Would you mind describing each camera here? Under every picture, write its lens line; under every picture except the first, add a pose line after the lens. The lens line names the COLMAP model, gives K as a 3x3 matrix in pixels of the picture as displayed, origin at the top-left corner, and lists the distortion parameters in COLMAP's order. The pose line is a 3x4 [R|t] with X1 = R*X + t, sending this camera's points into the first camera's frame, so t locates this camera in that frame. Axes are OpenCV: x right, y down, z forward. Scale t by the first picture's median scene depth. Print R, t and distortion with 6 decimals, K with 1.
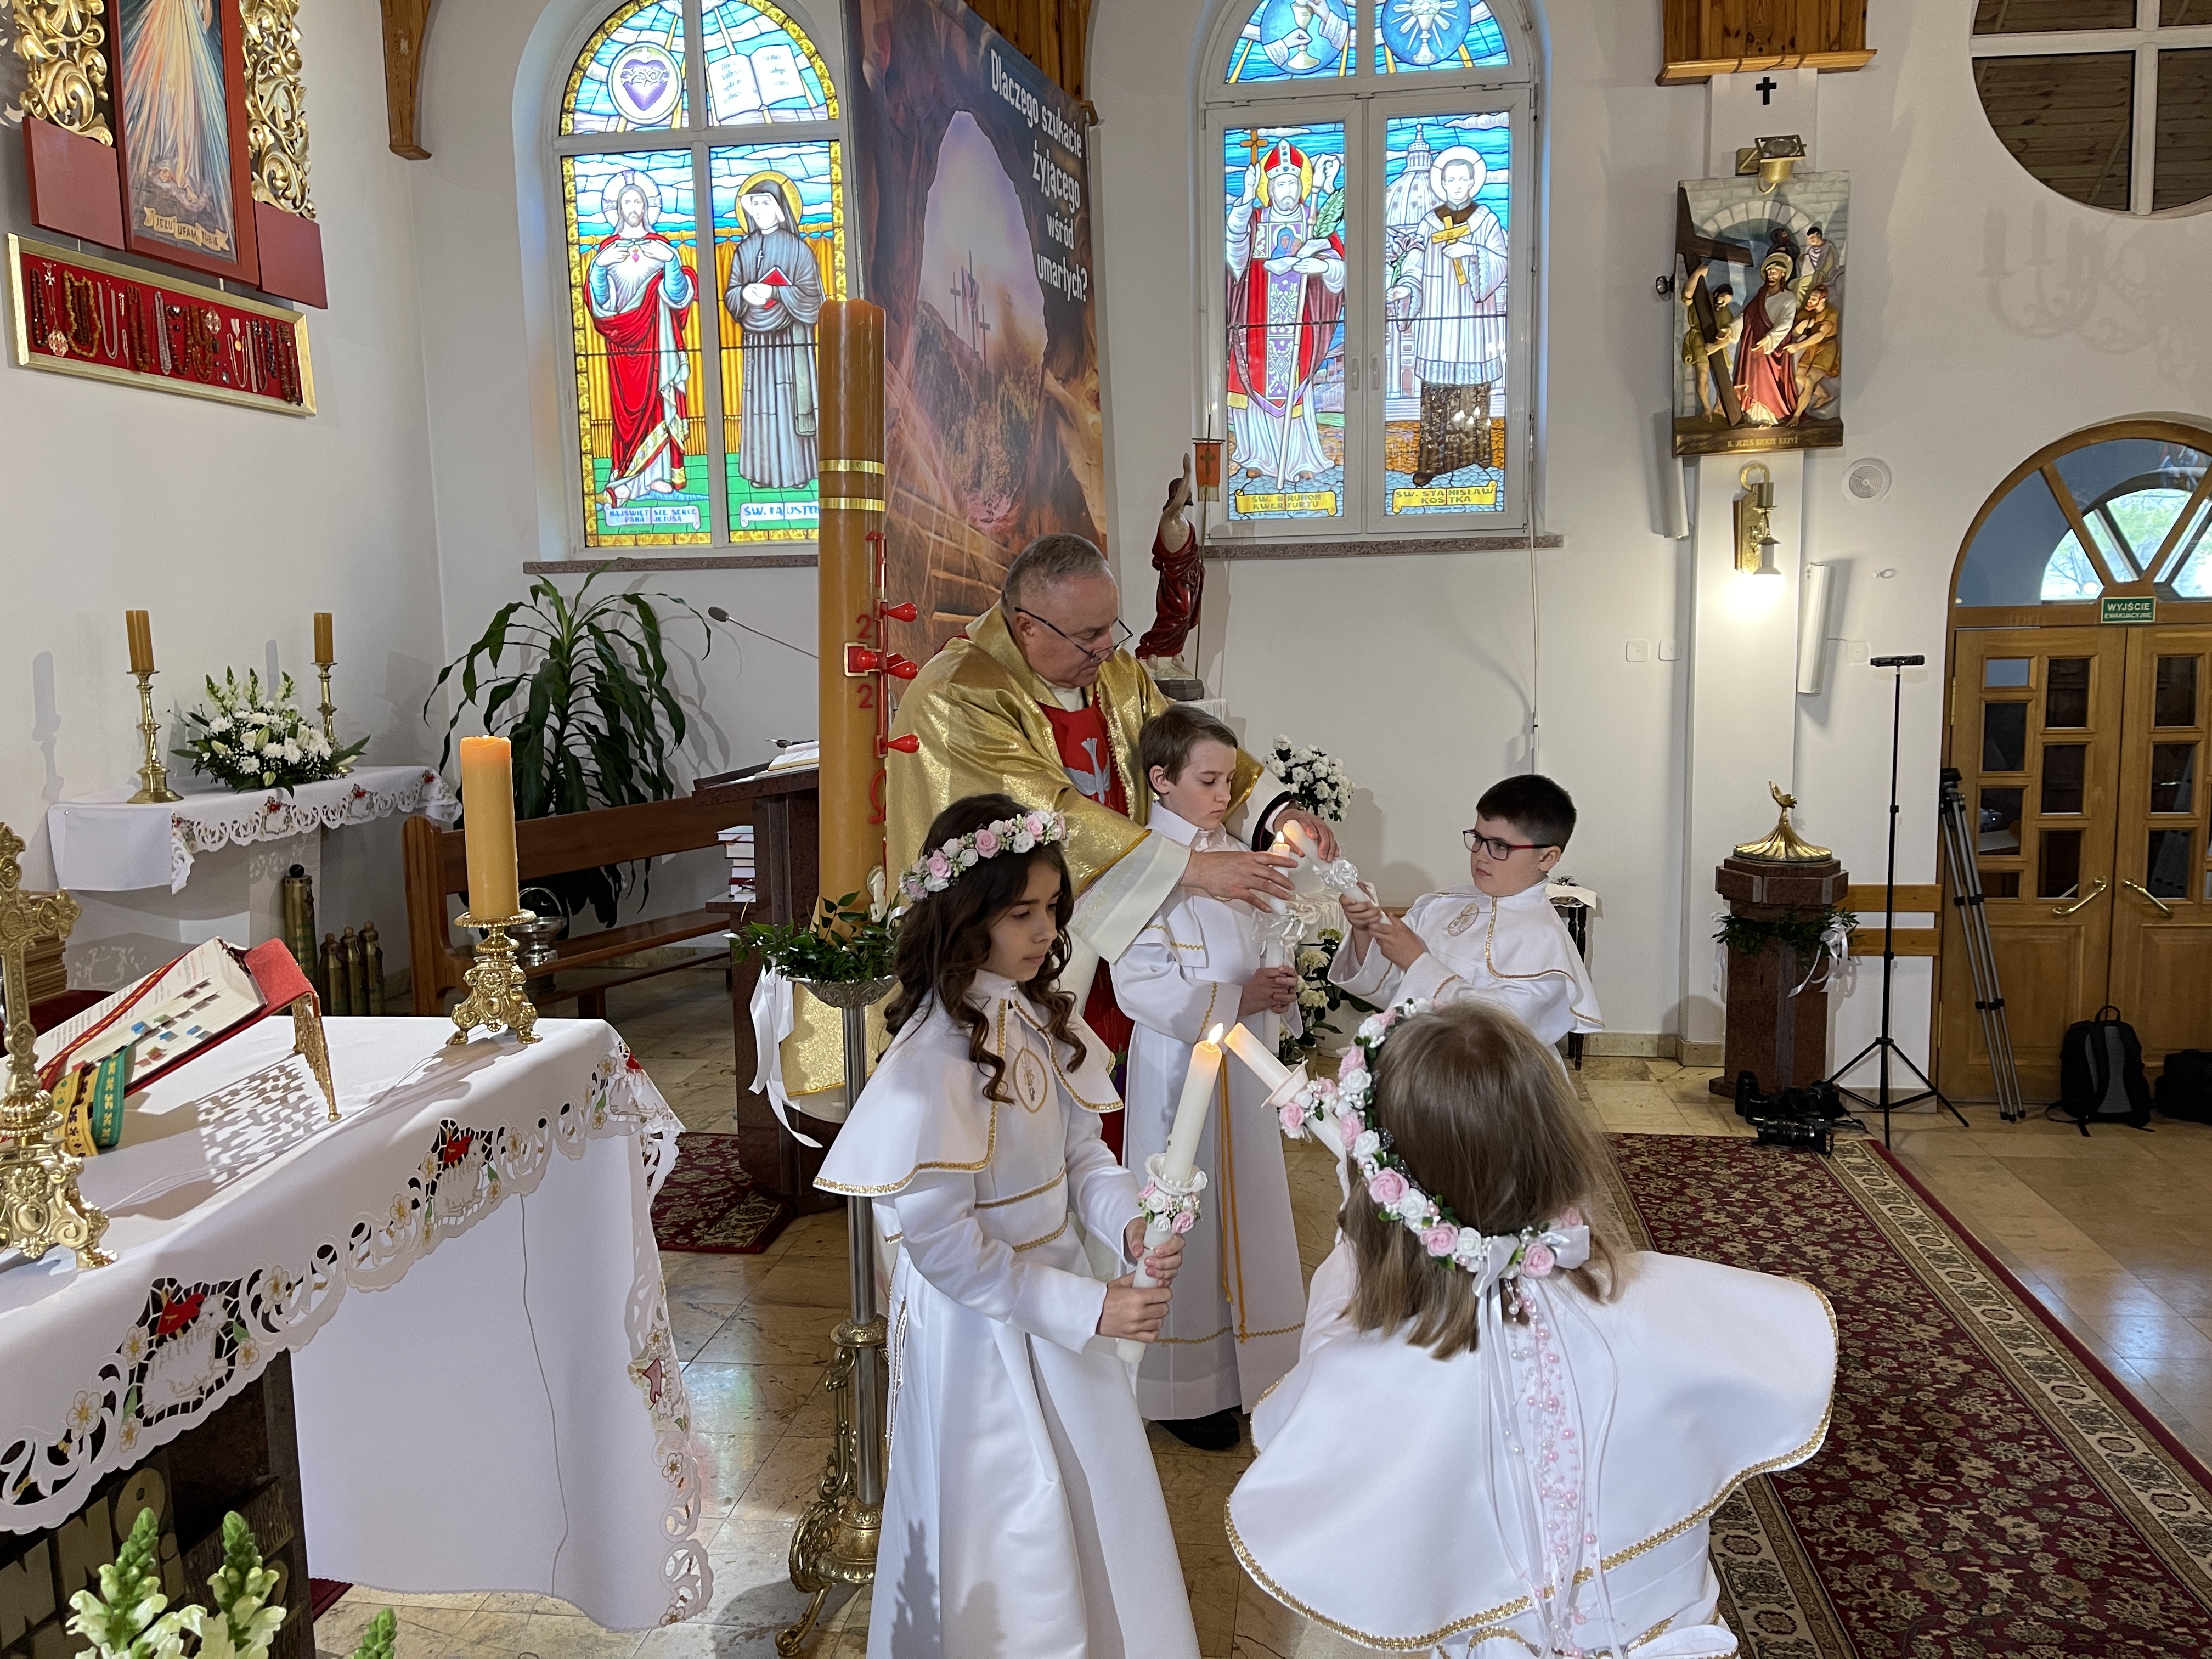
lens RADIAL K [[1683.7, 0, 1115.4], [0, 1683.7, 828.4], [0, 0, 1]] dist [0.074130, -0.100822]
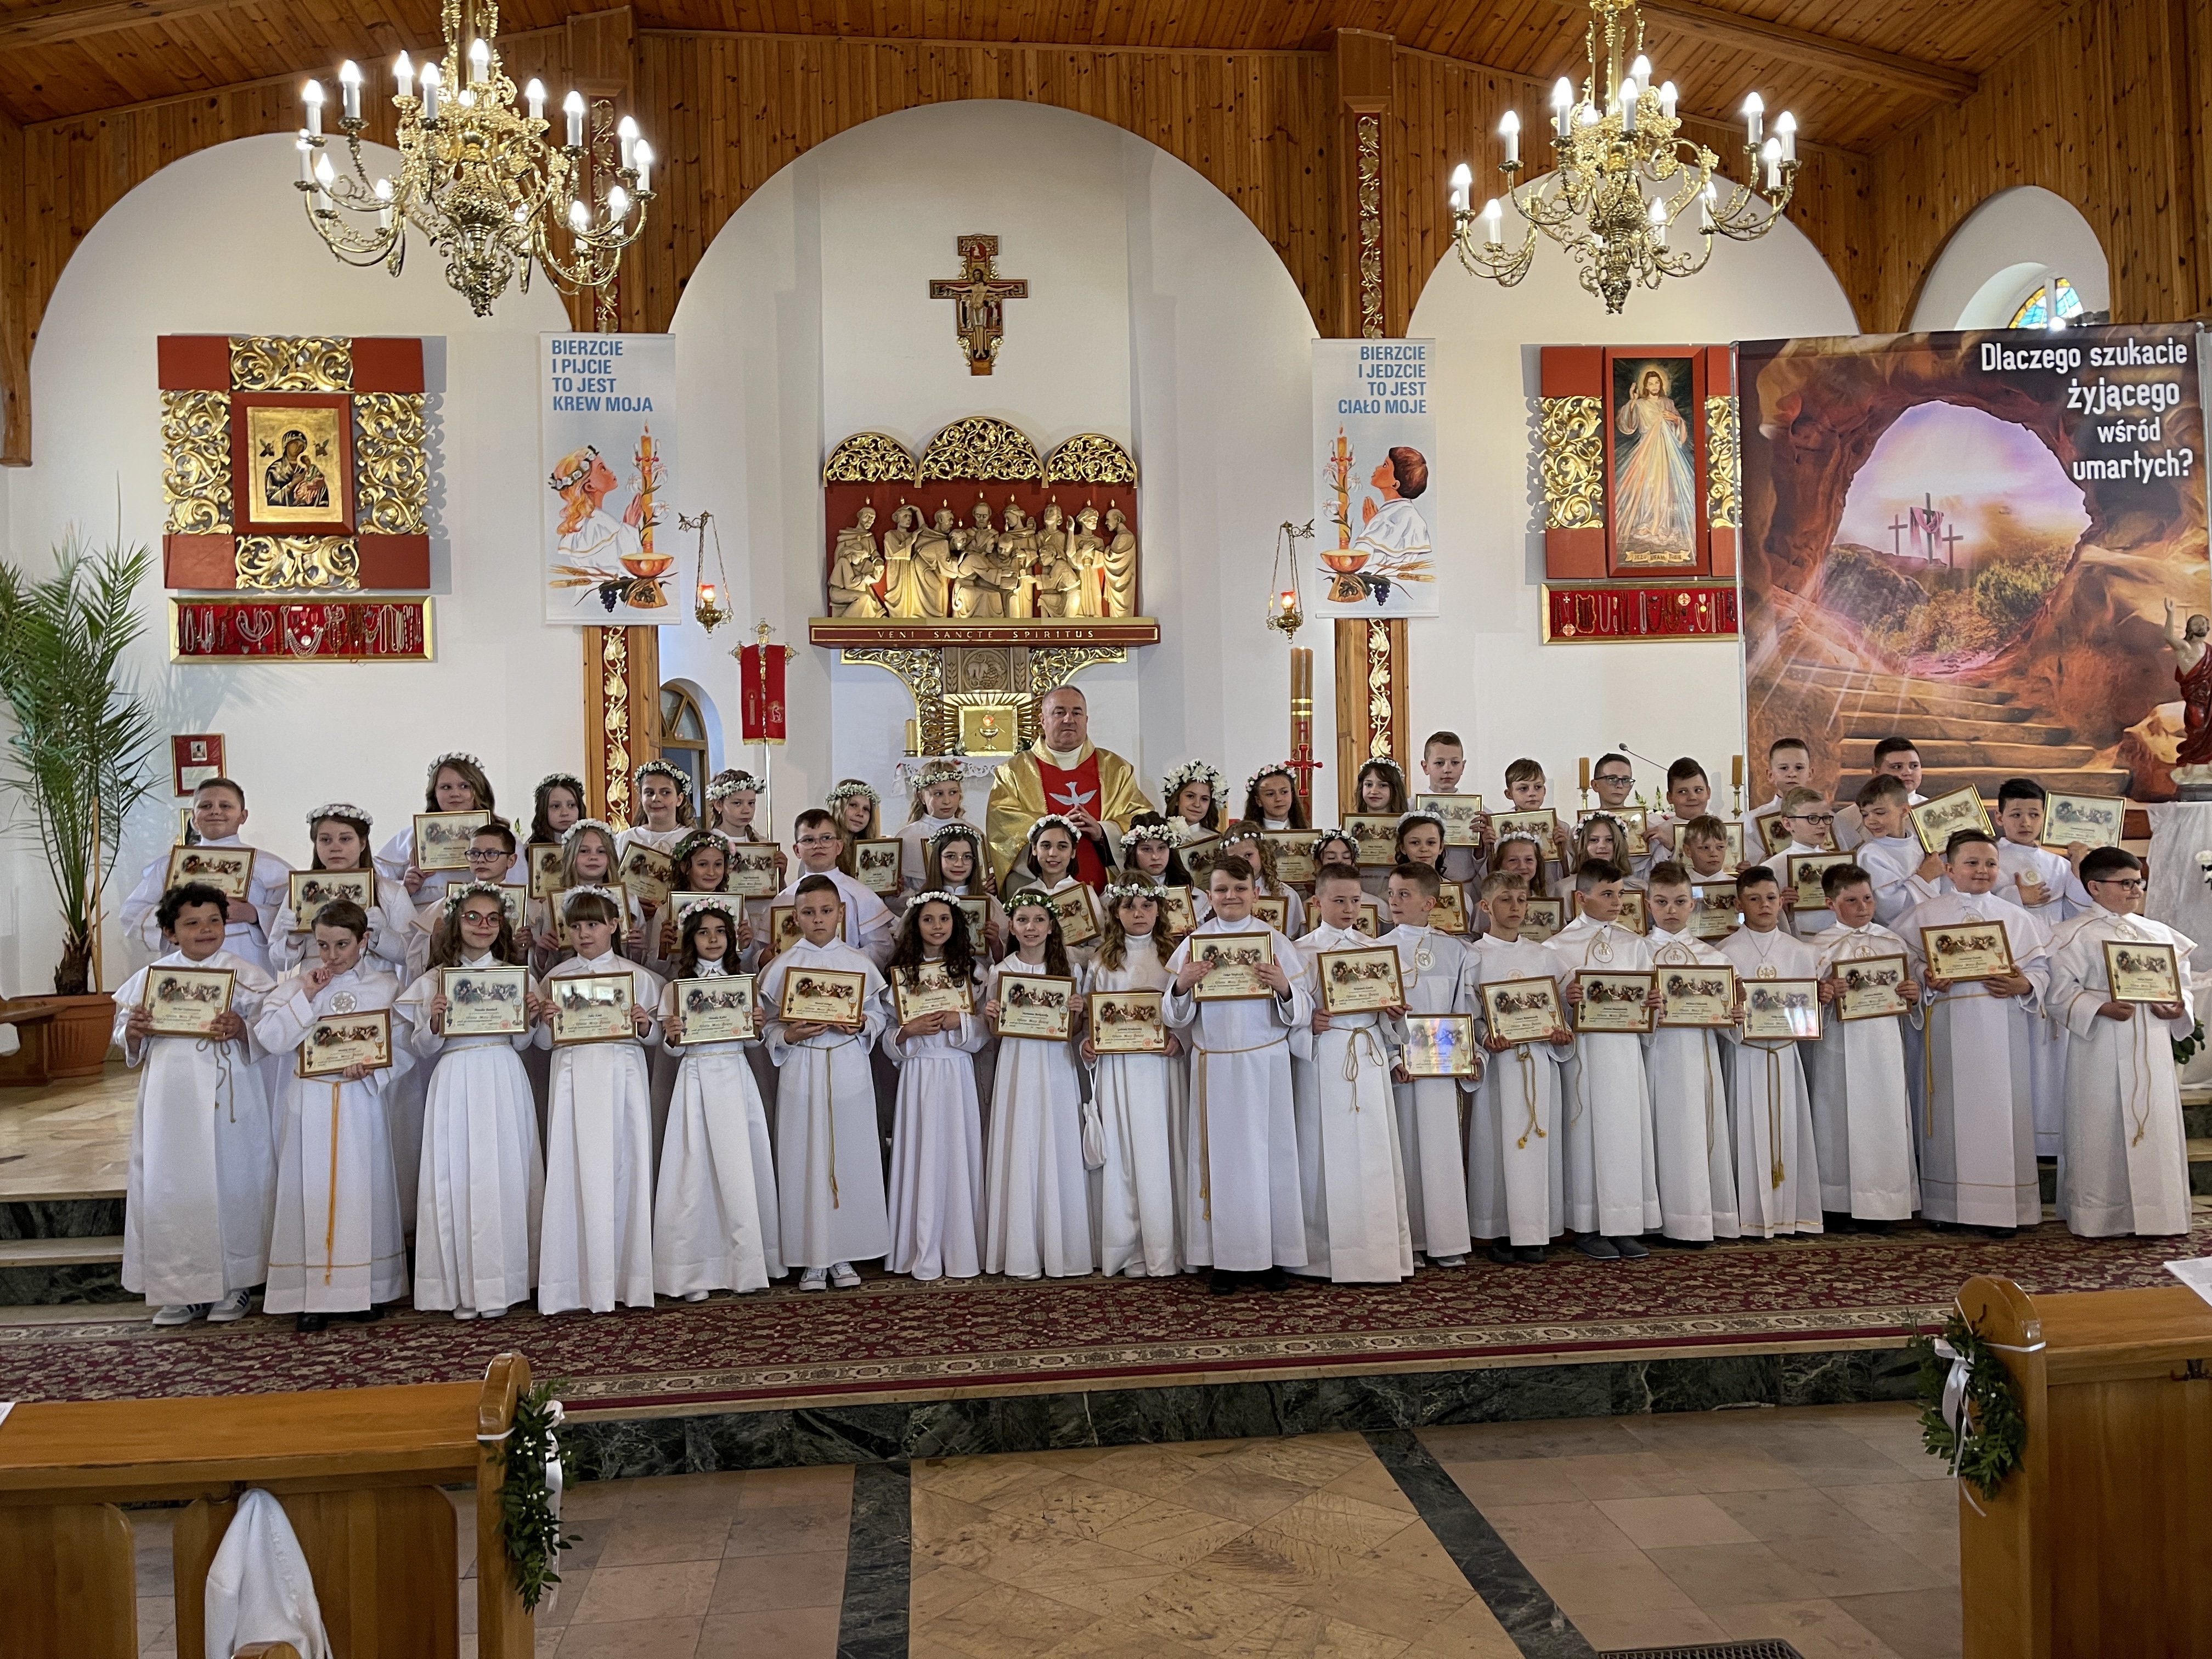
lens RADIAL K [[1683.7, 0, 1104.3], [0, 1683.7, 853.1], [0, 0, 1]] dist [0.074130, -0.100822]
pose [[0.243504, 0.020189, -0.969690, 1.100986], [-0.097661, 0.995212, -0.003803, 0.041492], [0.964971, 0.095627, 0.244310, -0.016783]]
